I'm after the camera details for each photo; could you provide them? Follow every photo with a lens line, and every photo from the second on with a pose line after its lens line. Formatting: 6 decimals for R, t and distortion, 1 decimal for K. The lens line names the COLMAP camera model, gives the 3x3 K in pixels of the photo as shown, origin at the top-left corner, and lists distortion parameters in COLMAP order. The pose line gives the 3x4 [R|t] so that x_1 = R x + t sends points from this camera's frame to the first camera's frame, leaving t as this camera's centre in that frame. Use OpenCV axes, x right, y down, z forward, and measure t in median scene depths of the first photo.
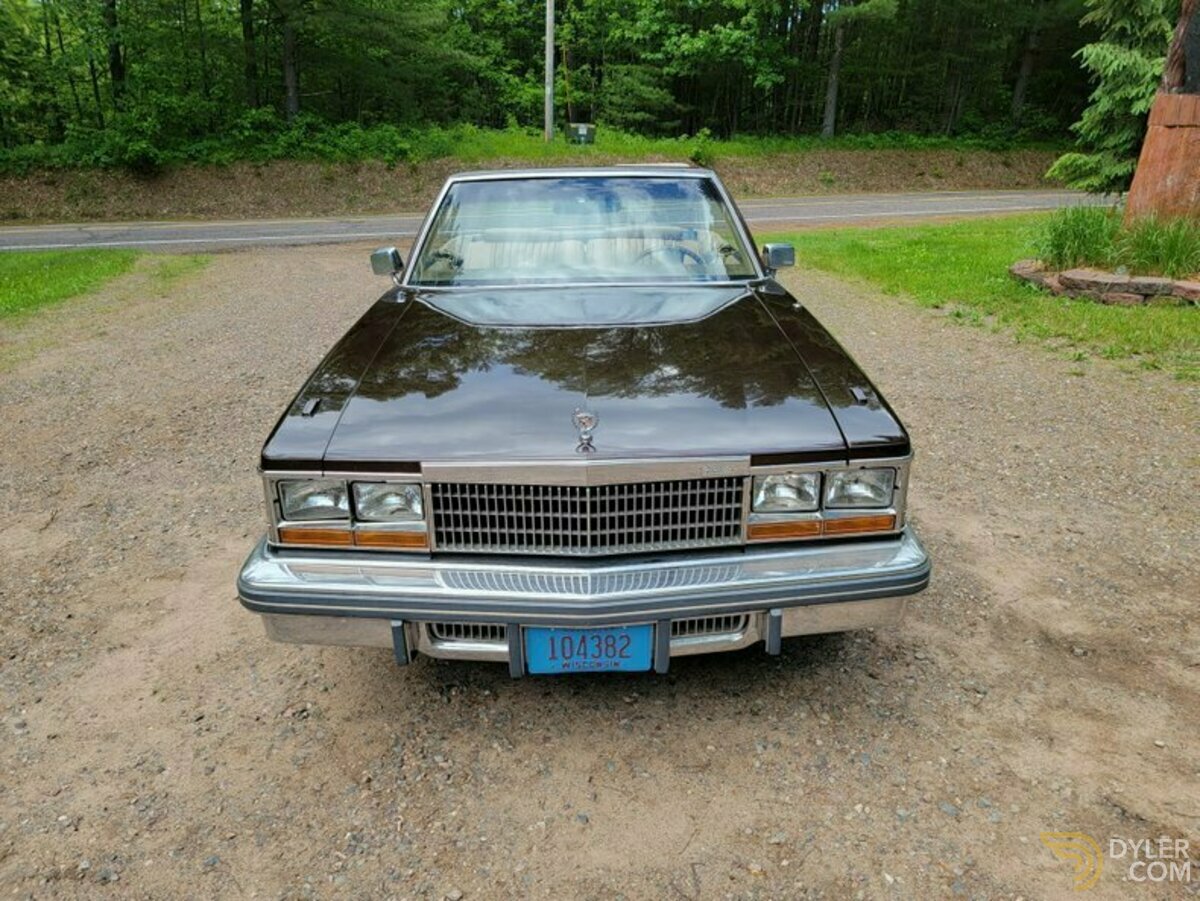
lens RADIAL K [[839.1, 0, 598.8], [0, 839.1, 456.9], [0, 0, 1]] dist [0.075146, -0.062282]
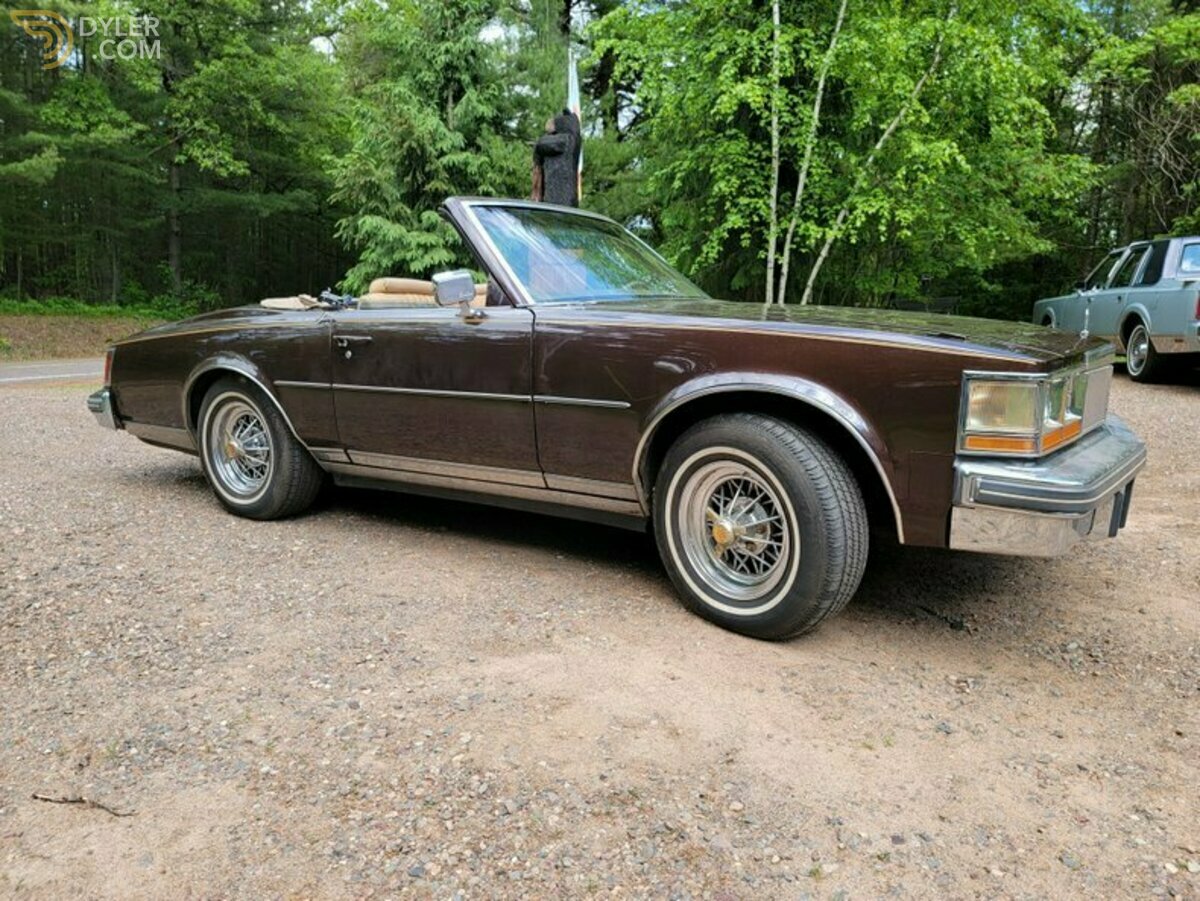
lens RADIAL K [[839.1, 0, 602.8], [0, 839.1, 451.2], [0, 0, 1]] dist [0.075146, -0.062282]
pose [[0.556495, -0.124909, 0.821408, -0.227062], [0.294925, 0.953951, -0.054745, 0.000479], [-0.776745, 0.272719, 0.567707, 0.127896]]
